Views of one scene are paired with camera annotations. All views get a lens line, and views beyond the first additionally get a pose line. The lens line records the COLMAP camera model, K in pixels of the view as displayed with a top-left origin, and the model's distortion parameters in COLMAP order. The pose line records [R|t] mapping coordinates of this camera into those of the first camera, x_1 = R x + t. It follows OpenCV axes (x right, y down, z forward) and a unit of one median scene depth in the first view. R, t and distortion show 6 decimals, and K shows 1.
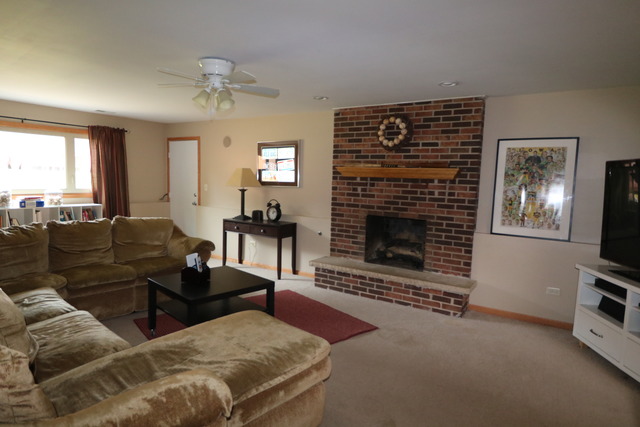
lens RADIAL K [[382.2, 0, 318.2], [0, 382.2, 212.9], [0, 0, 1]] dist [0.024213, 0.000618]
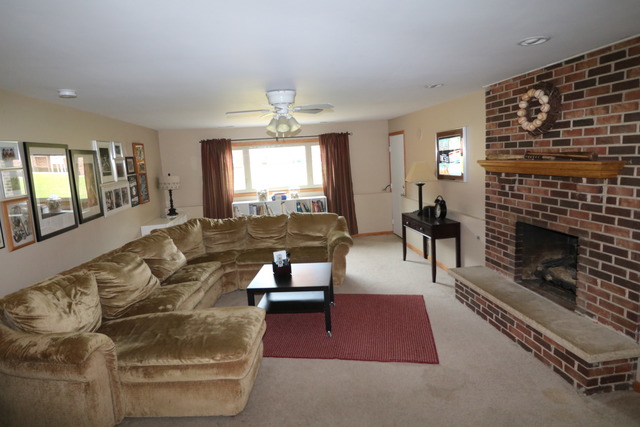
lens RADIAL K [[382.2, 0, 318.1], [0, 382.2, 214.1], [0, 0, 1]] dist [0.024213, 0.000618]
pose [[0.657319, 0.047748, -0.752099, 0.471305], [0.005482, 0.997661, 0.068129, -0.066633], [0.753593, -0.048906, 0.655520, 0.208292]]
